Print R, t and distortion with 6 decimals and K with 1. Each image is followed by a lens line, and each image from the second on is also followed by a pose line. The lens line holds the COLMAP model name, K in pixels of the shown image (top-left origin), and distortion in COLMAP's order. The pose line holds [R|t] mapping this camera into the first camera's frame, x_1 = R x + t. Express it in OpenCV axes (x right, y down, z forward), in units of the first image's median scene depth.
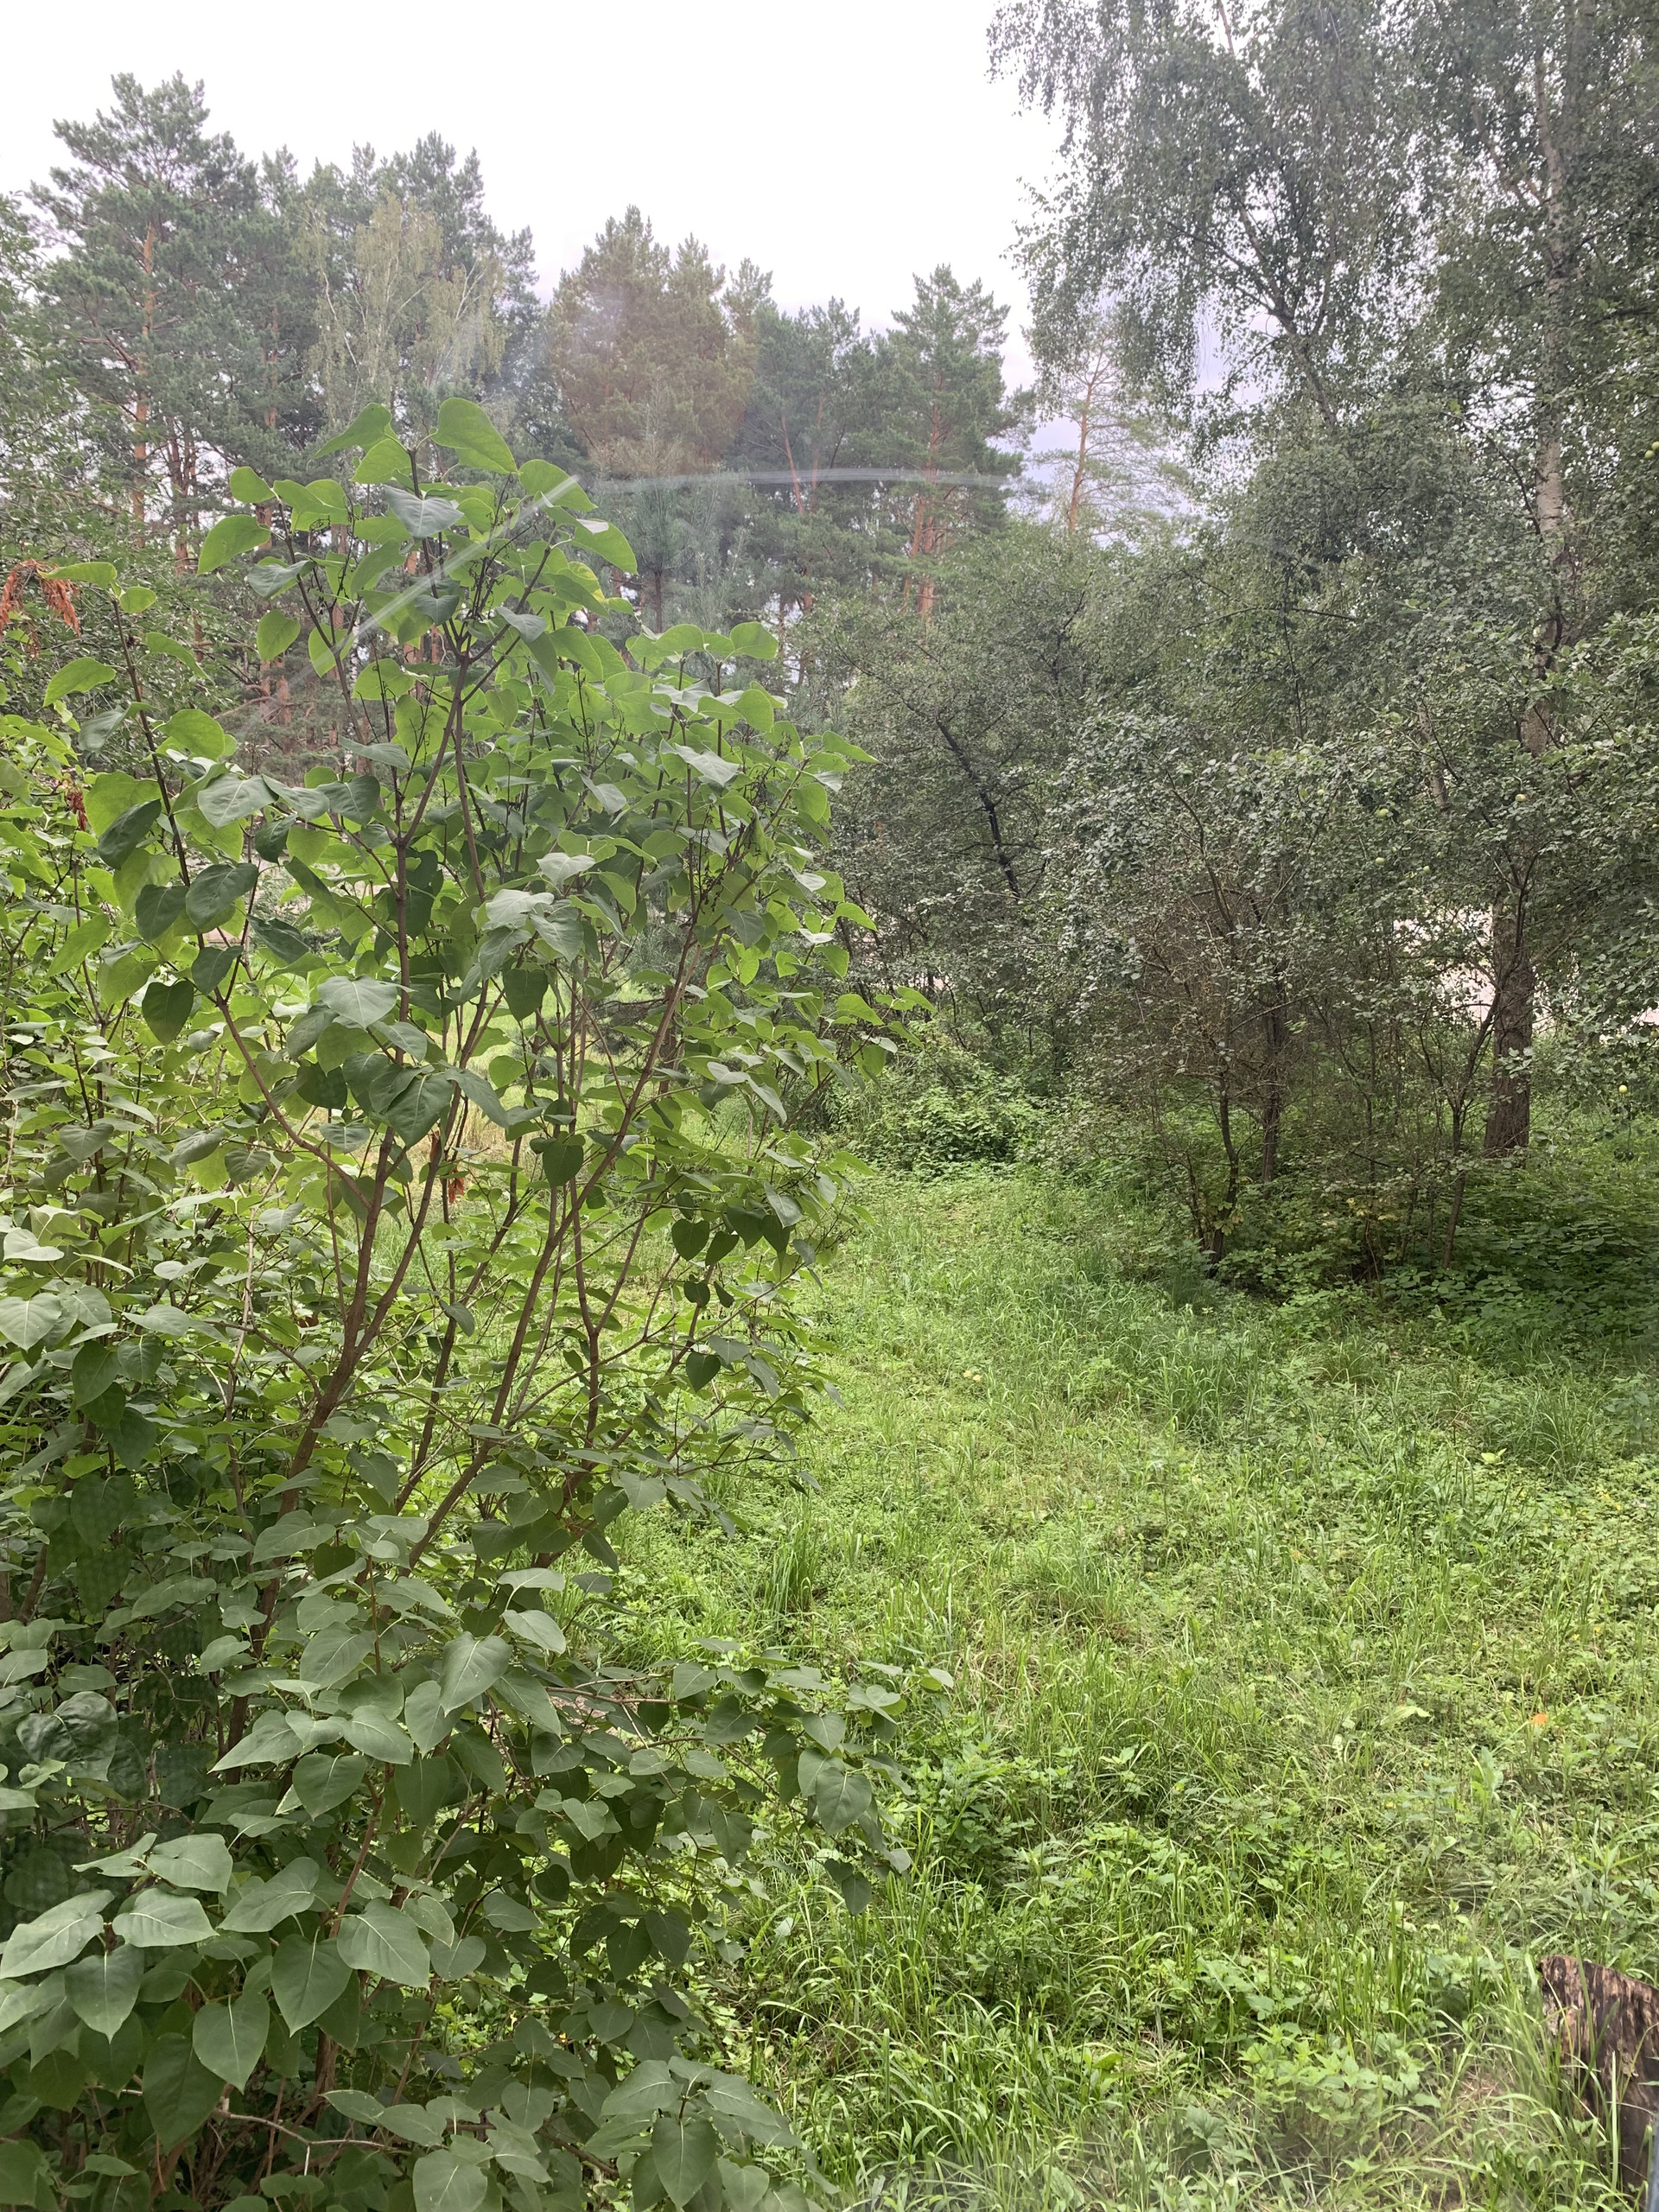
lens RADIAL K [[1697.0, 0, 829.9], [0, 1697.0, 1111.6], [0, 0, 1]] dist [0.031590, -0.024592]
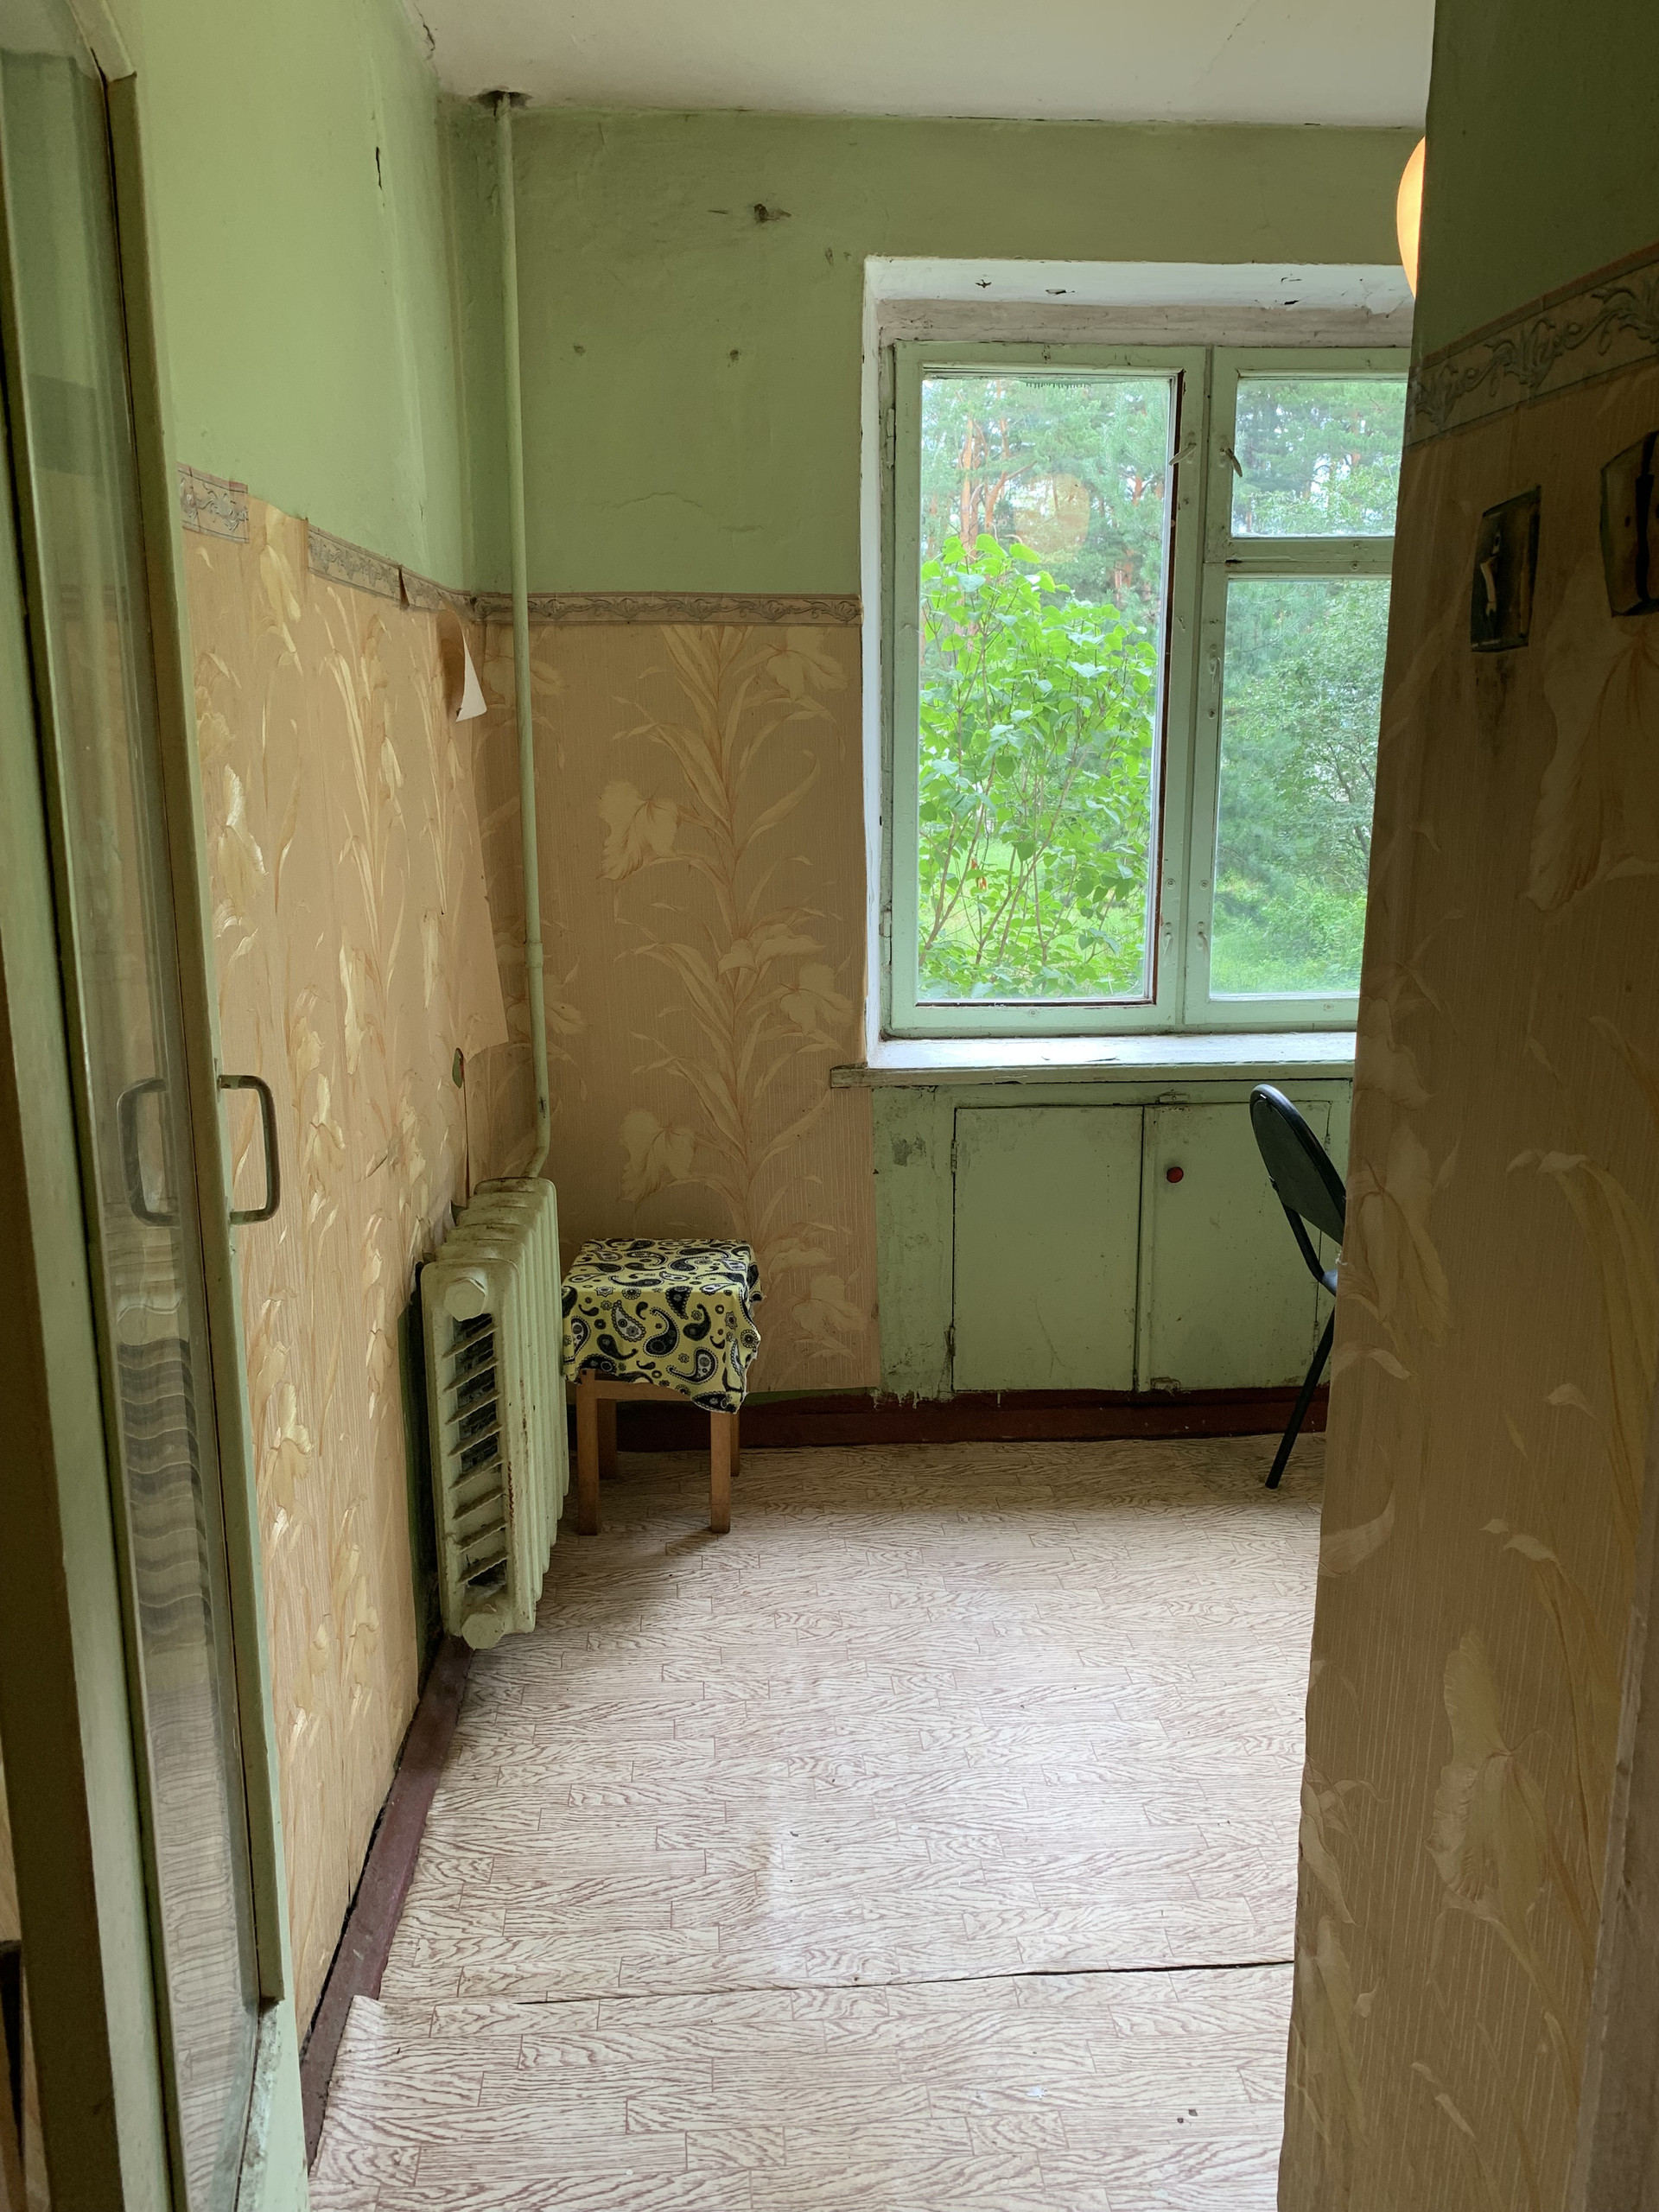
lens RADIAL K [[1697.0, 0, 829.9], [0, 1697.0, 1111.6], [0, 0, 1]] dist [0.031590, -0.024592]
pose [[0.950801, 0.024913, -0.308800, 0.057804], [-0.002864, 0.997426, 0.071652, 0.041299], [0.309790, -0.067242, 0.948424, -0.240583]]
